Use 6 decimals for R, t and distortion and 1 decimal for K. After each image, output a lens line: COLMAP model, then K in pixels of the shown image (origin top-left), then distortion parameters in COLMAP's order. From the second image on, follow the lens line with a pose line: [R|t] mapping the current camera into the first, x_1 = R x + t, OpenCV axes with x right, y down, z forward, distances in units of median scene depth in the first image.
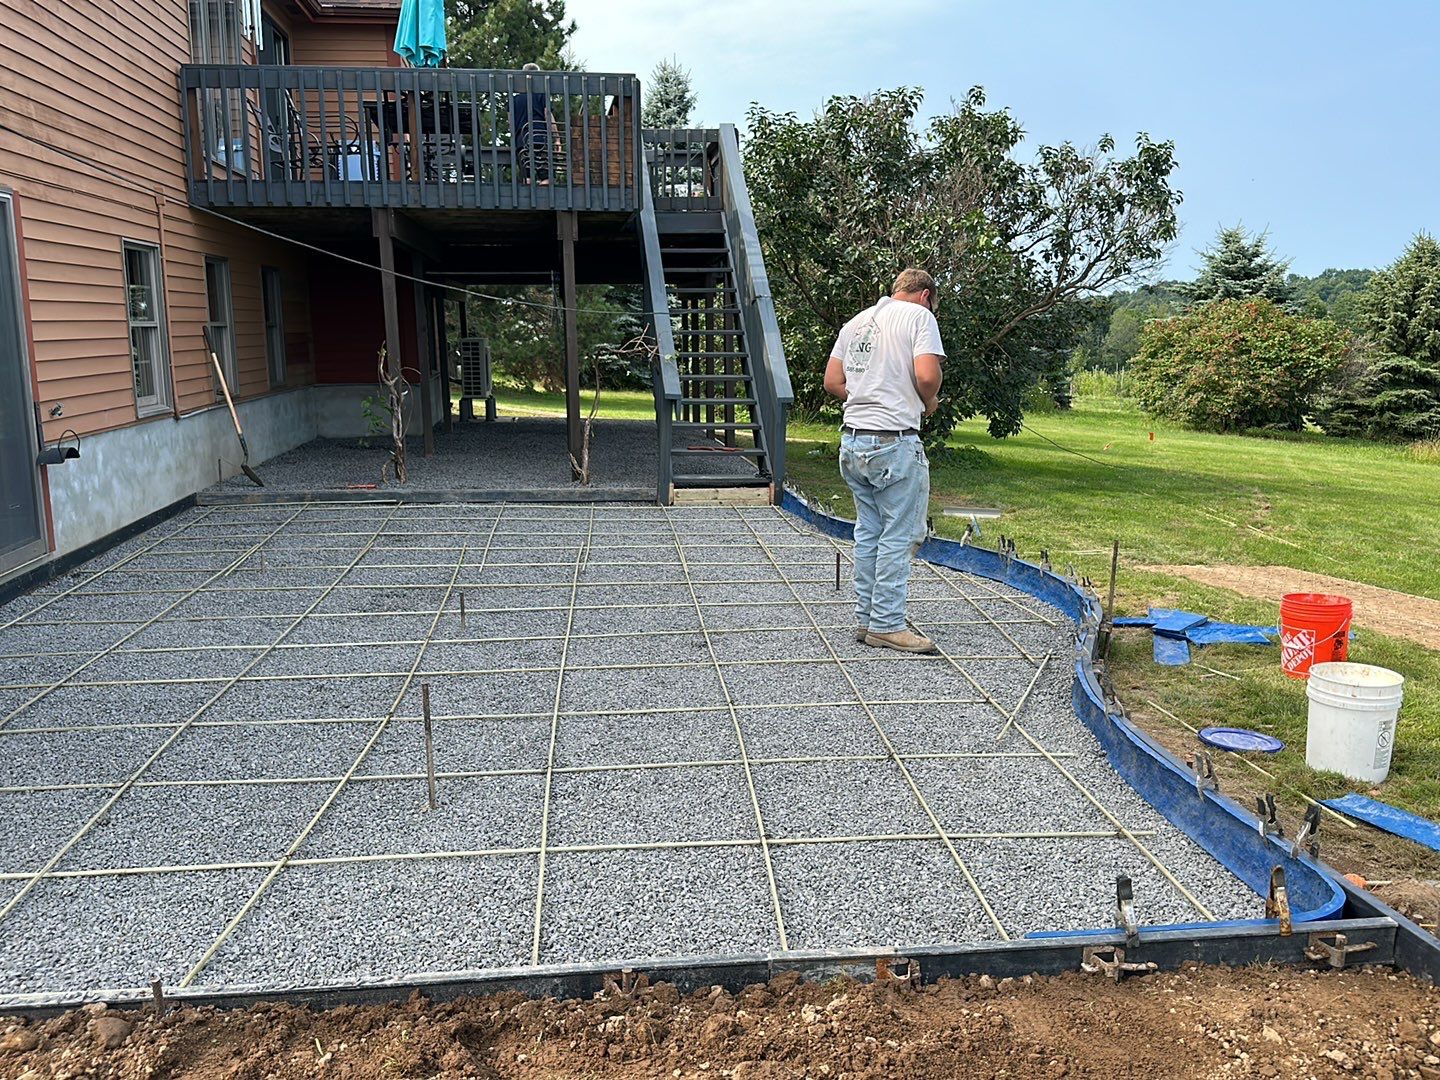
lens RADIAL K [[1278.4, 0, 720.0], [0, 1278.4, 540.0], [0, 0, 1]] dist [0.128430, -0.208208]
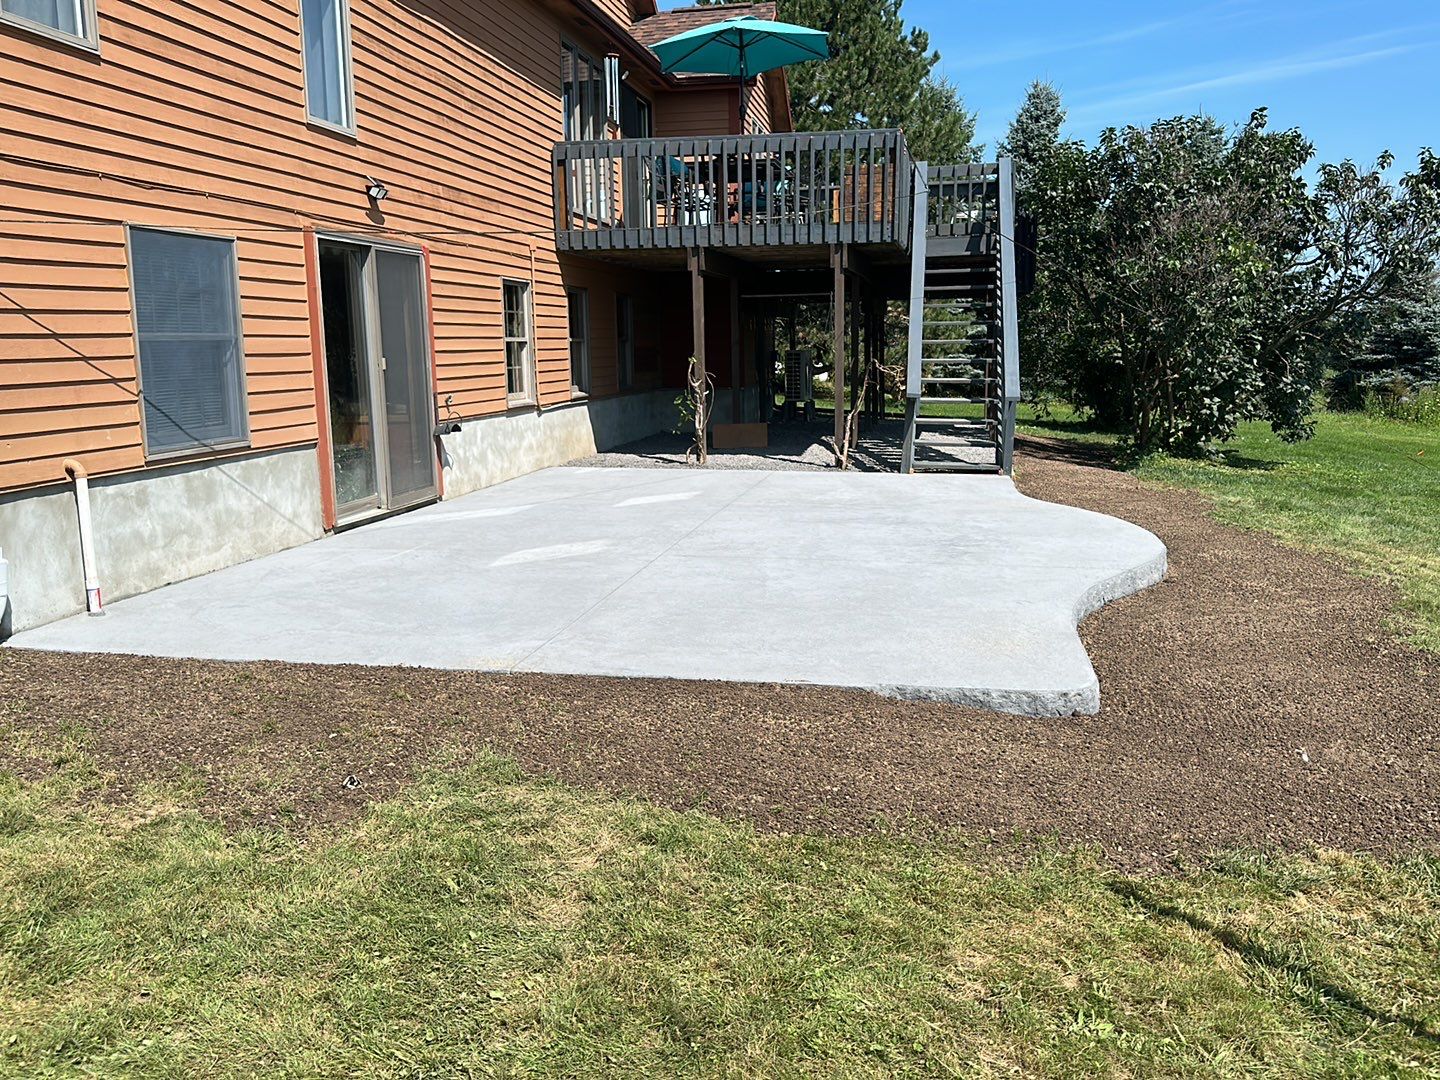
lens RADIAL K [[1280.0, 0, 720.0], [0, 1280.0, 540.0], [0, 0, 1]] dist [0.179092, -0.356944]
pose [[0.955393, 0.041338, -0.292430, 0.145589], [-0.044432, 0.999005, -0.003944, 0.035259], [0.291976, 0.016761, 0.956279, -0.200995]]
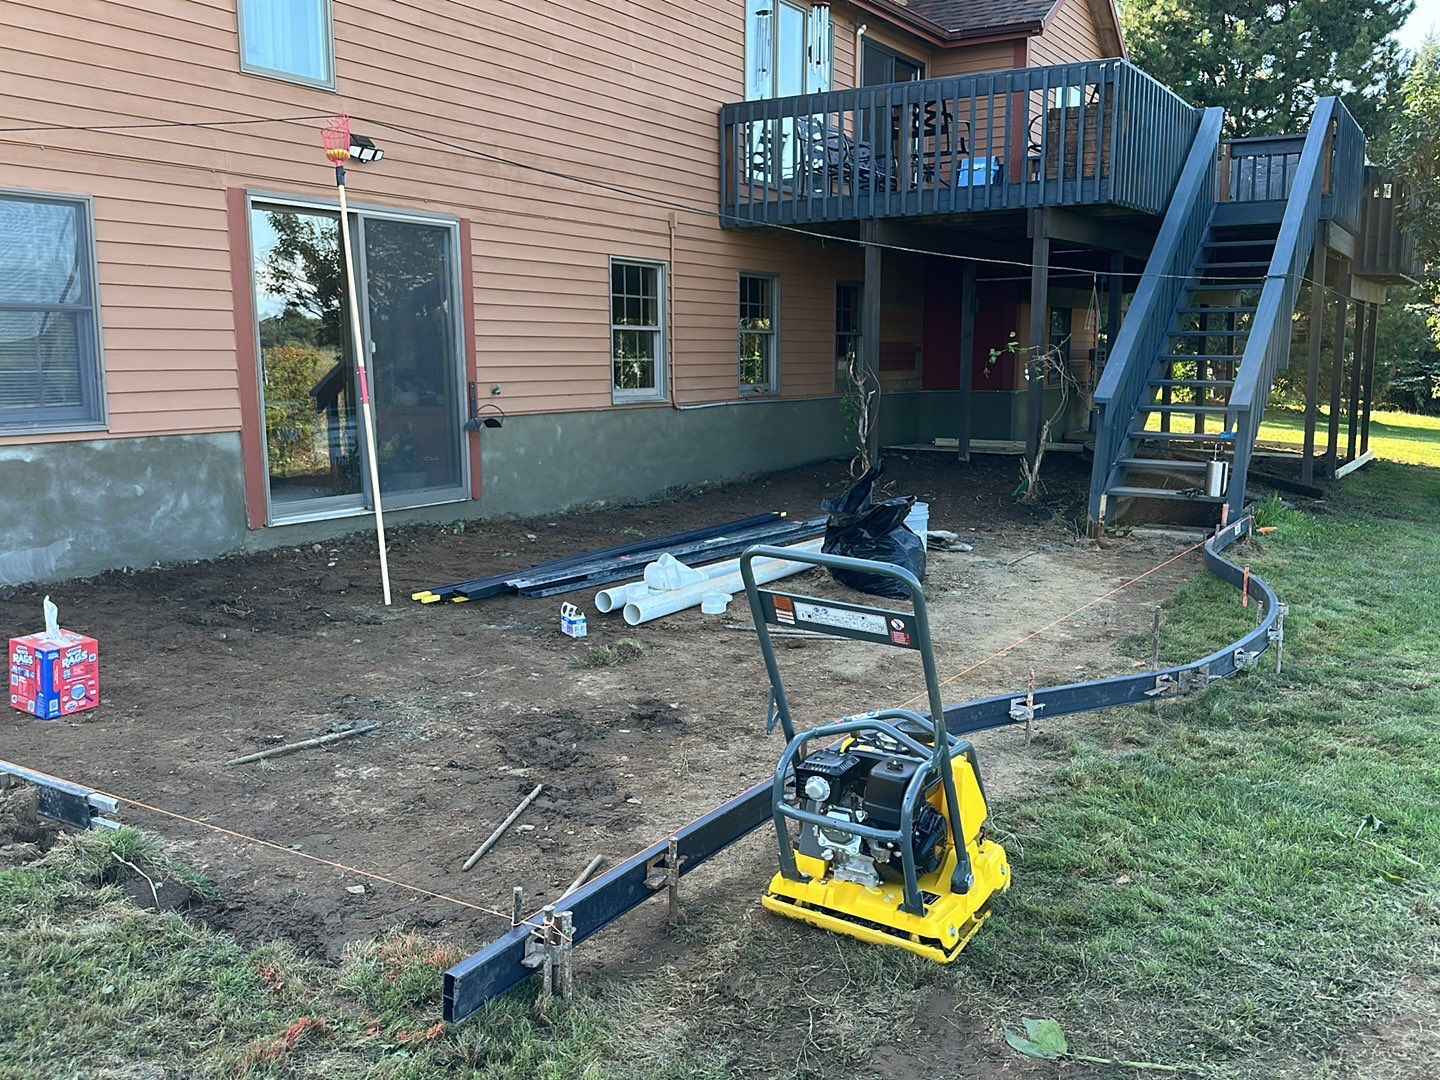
lens RADIAL K [[1280.0, 0, 720.0], [0, 1280.0, 540.0], [0, 0, 1]] dist [0.179092, -0.356944]
pose [[0.781655, 0.097262, -0.616081, 0.326780], [-0.108780, 0.993886, 0.018892, -0.000234], [0.614152, 0.052251, 0.787456, 0.099880]]
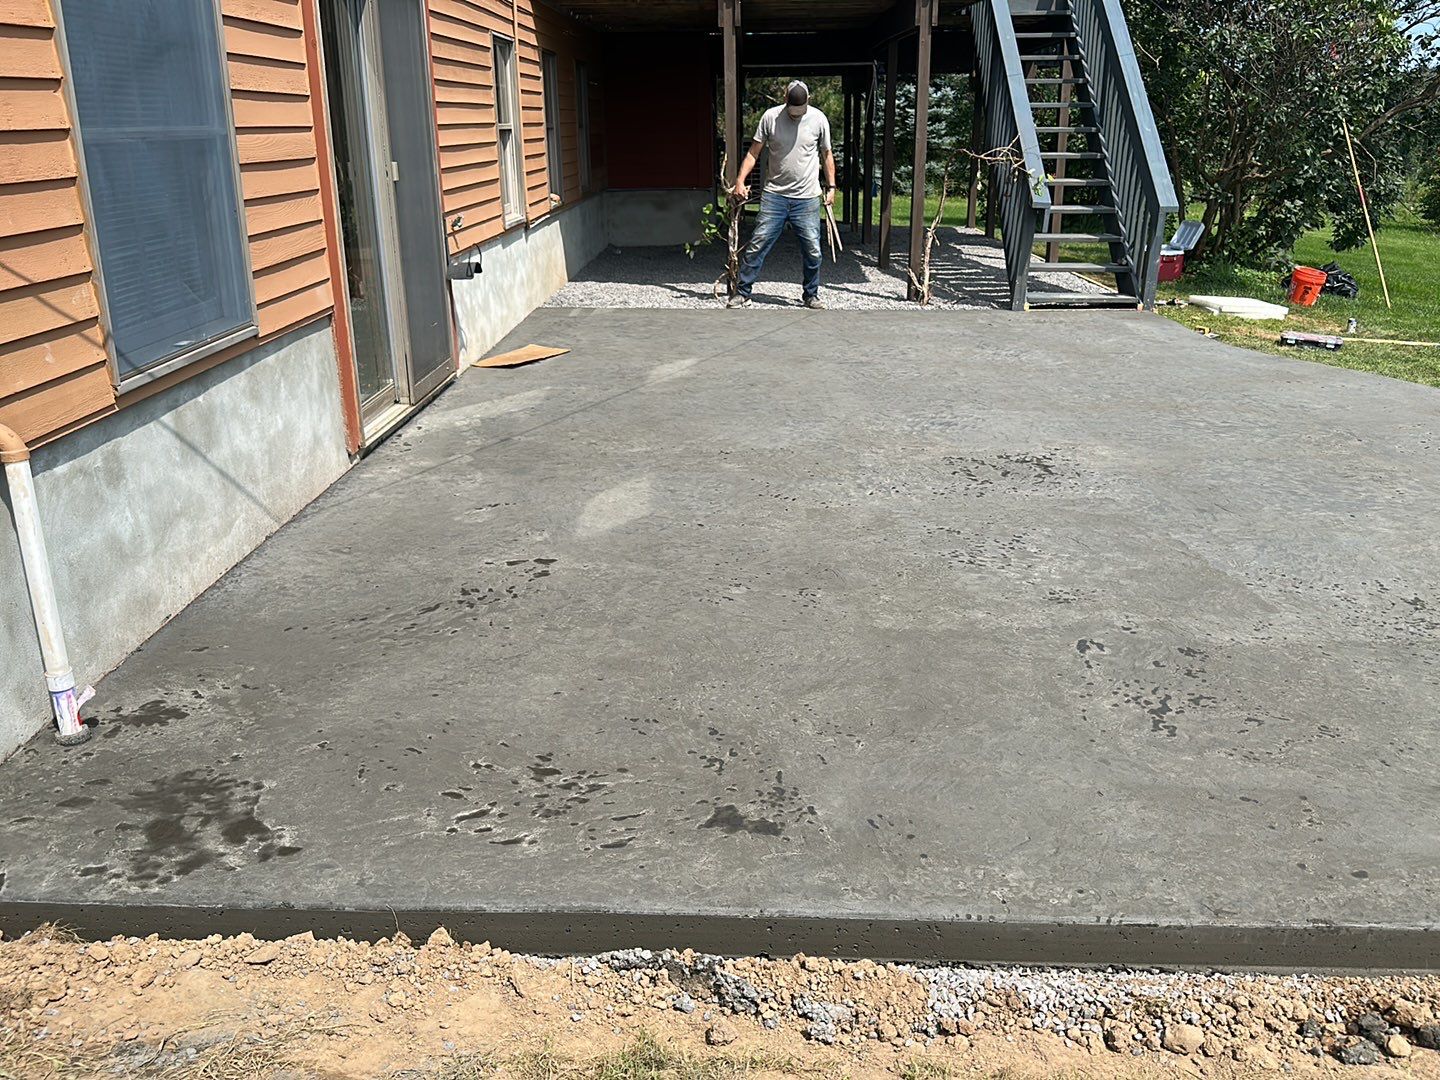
lens RADIAL K [[1287.4, 0, 720.0], [0, 1287.4, 540.0], [0, 0, 1]] dist [0.133369, -0.221384]
pose [[0.989562, 0.043608, -0.137350, -0.122767], [-0.023097, 0.988788, 0.147526, -0.009278], [0.142244, -0.142814, 0.979475, 0.032994]]
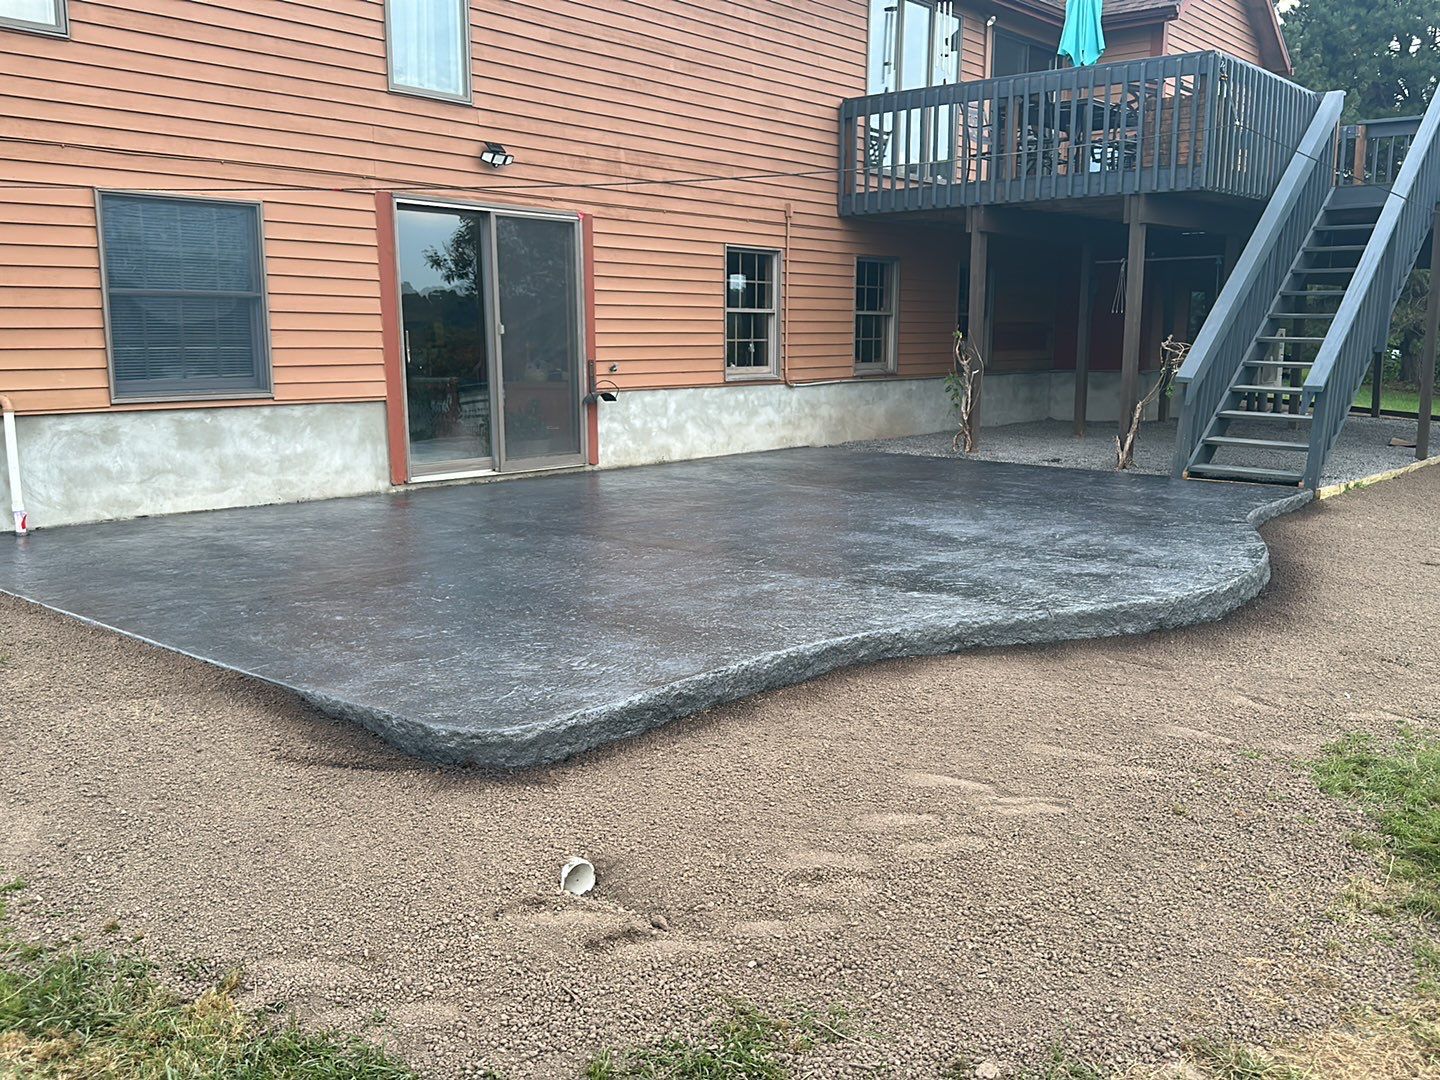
lens RADIAL K [[1280.0, 0, 720.0], [0, 1280.0, 540.0], [0, 0, 1]] dist [0.179092, -0.356944]
pose [[0.680556, 0.126755, -0.721648, 0.437167], [-0.129637, 0.990214, 0.051672, 0.000362], [0.721136, 0.058386, 0.690329, 0.082840]]
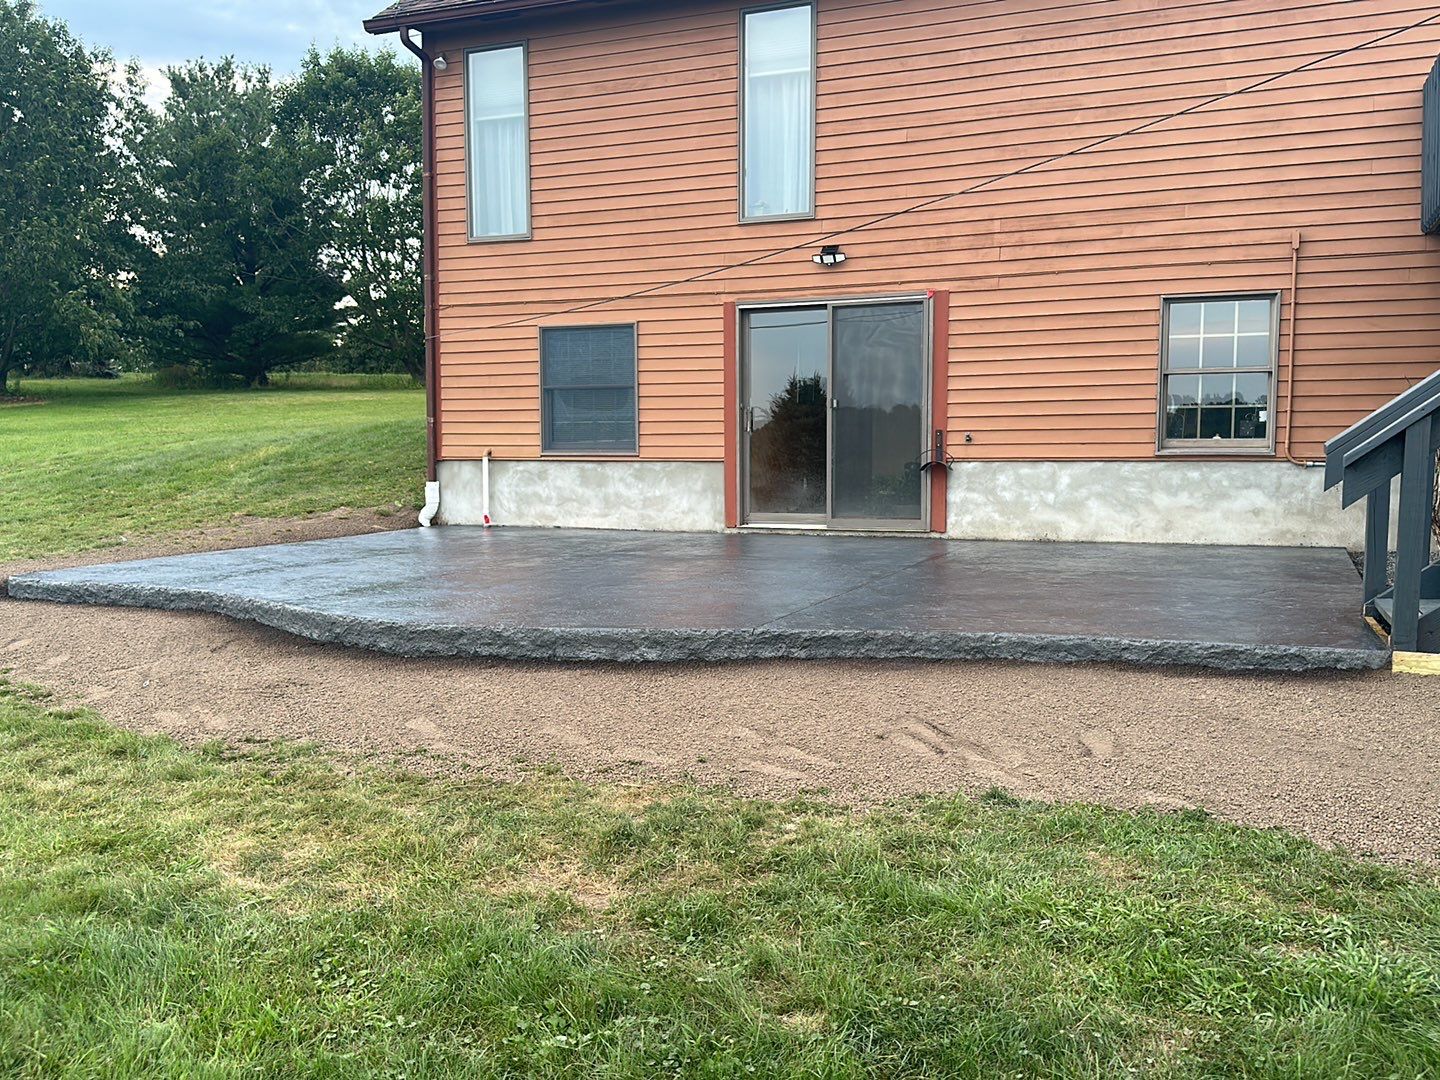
lens RADIAL K [[1280.0, 0, 720.0], [0, 1280.0, 540.0], [0, 0, 1]] dist [0.179092, -0.356944]
pose [[-0.500633, 0.074997, -0.862405, 0.605328], [-0.136627, 0.976908, 0.164267, -0.130671], [0.854810, 0.200065, -0.478825, 1.038083]]
